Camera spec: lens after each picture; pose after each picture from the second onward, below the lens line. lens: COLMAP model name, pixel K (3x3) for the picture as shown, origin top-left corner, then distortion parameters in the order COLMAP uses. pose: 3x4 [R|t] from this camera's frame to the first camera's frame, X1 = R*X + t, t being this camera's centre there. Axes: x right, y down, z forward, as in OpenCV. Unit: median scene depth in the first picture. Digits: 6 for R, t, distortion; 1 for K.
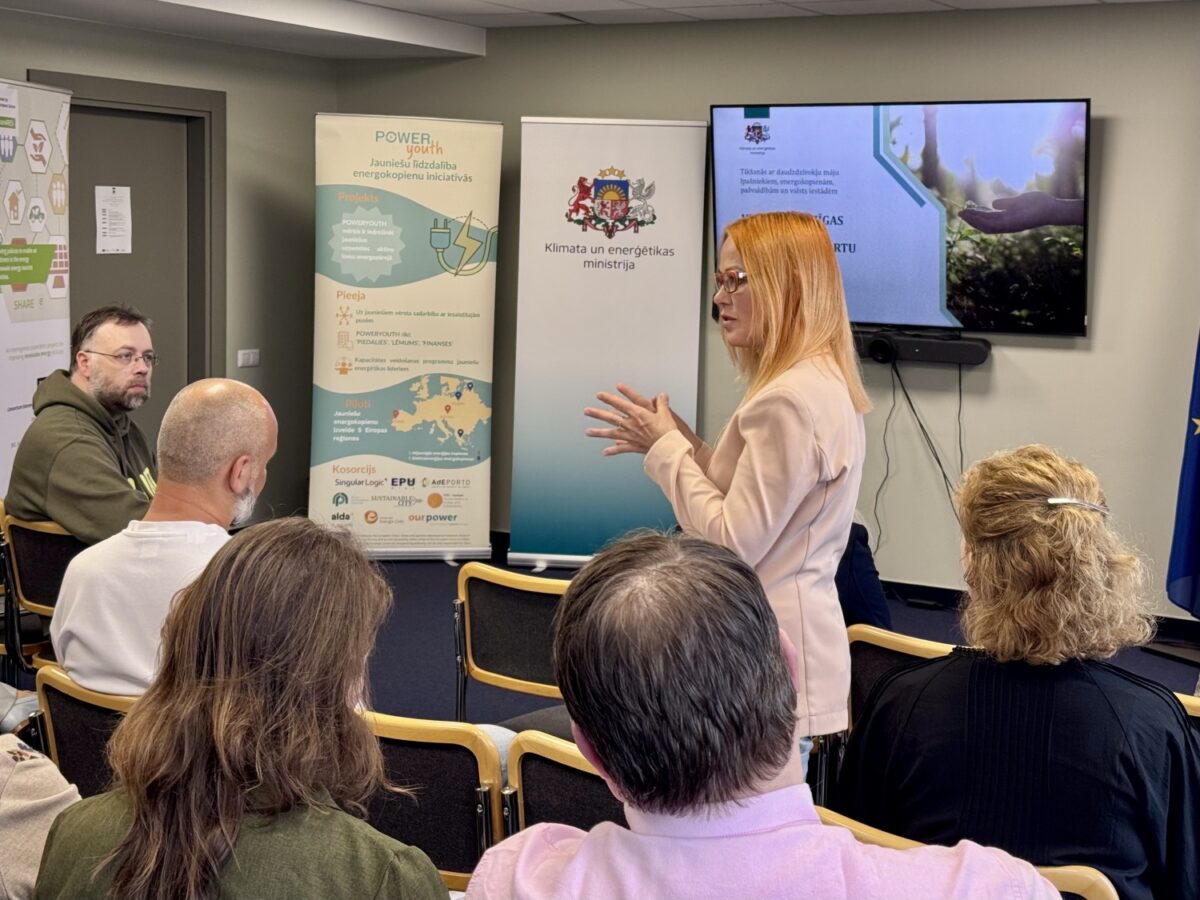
lens RADIAL K [[1916.3, 0, 621.0], [0, 1916.3, 398.7], [0, 0, 1]] dist [0.197420, 0.000000]
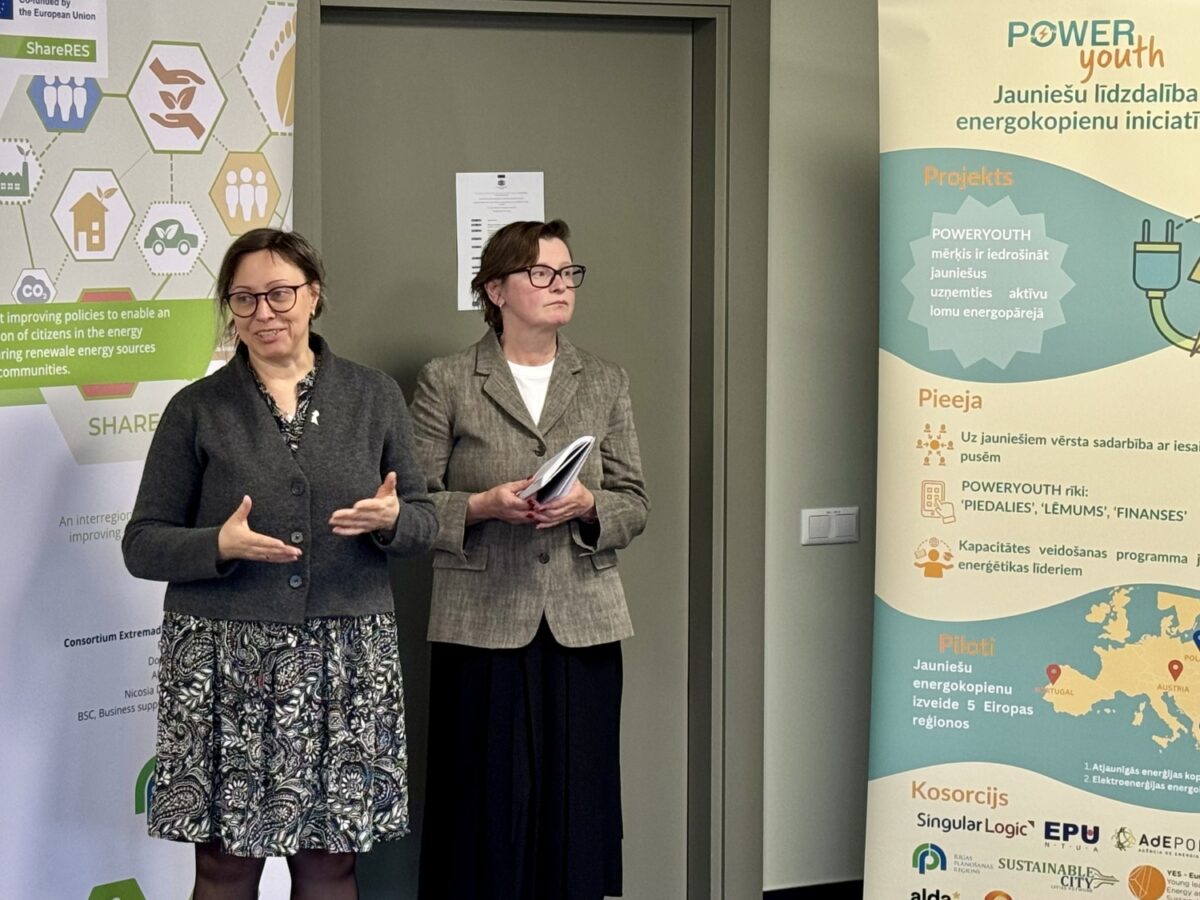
lens RADIAL K [[2987.6, 0, 558.9], [0, 2987.6, 459.7], [0, 0, 1]] dist [0.191858, 0.000000]
pose [[0.826293, 0.026572, -0.562614, 0.171660], [-0.032544, 0.999470, -0.000591, -0.036479], [0.562300, 0.018798, 0.826720, 0.382184]]
